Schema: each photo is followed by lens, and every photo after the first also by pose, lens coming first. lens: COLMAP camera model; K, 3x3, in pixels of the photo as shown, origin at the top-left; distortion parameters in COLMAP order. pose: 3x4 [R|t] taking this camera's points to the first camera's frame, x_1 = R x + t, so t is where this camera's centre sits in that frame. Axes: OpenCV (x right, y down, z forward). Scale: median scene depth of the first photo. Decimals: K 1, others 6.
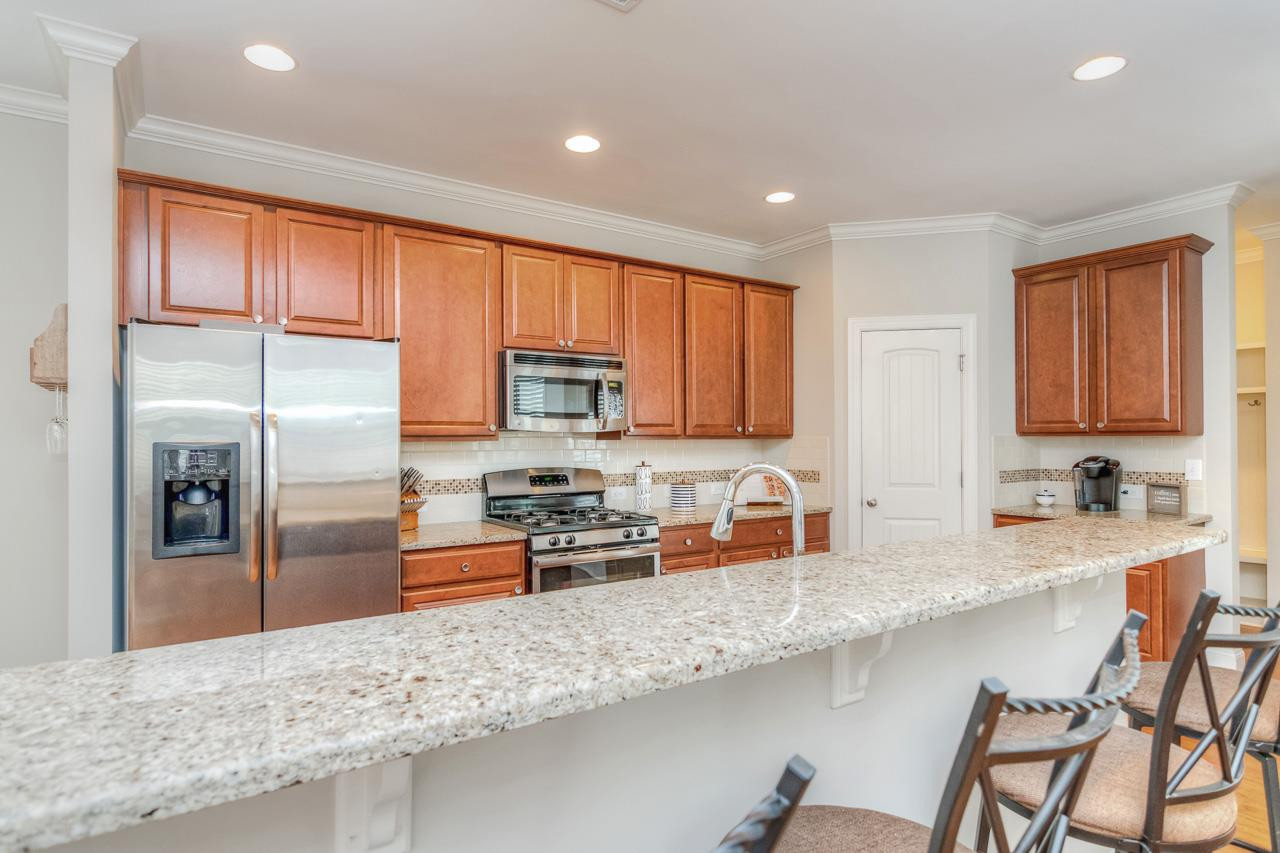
lens RADIAL K [[679.9, 0, 640.0], [0, 679.9, 426.5], [0, 0, 1]] dist [-0.001988, -0.000004]
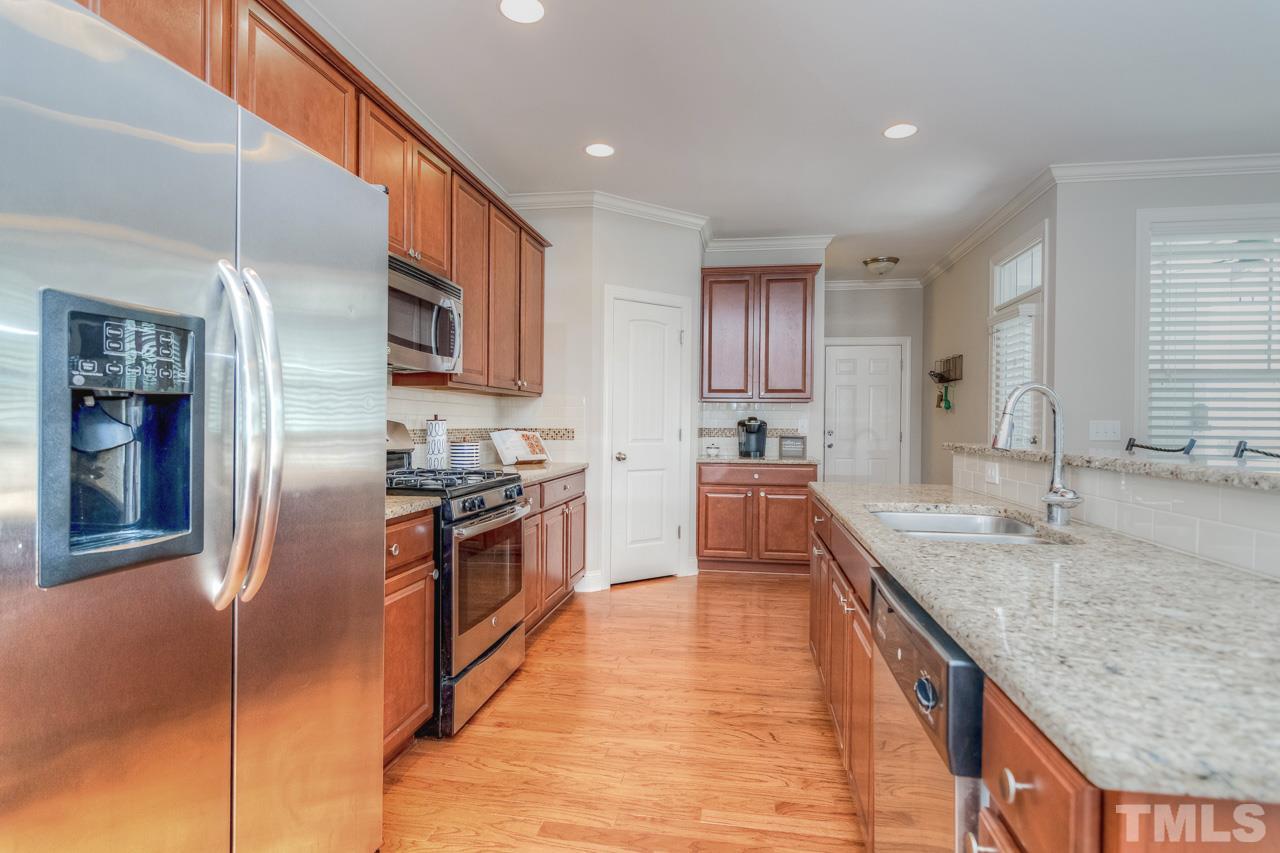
lens RADIAL K [[647.2, 0, 640.0], [0, 647.2, 426.5], [0, 0, 1]] dist [-0.000216, 0.000102]
pose [[0.692153, 0.005993, 0.721726, -0.417517], [-0.025020, 0.999564, 0.015695, 0.049276], [-0.721317, -0.028921, 0.692001, 0.278981]]
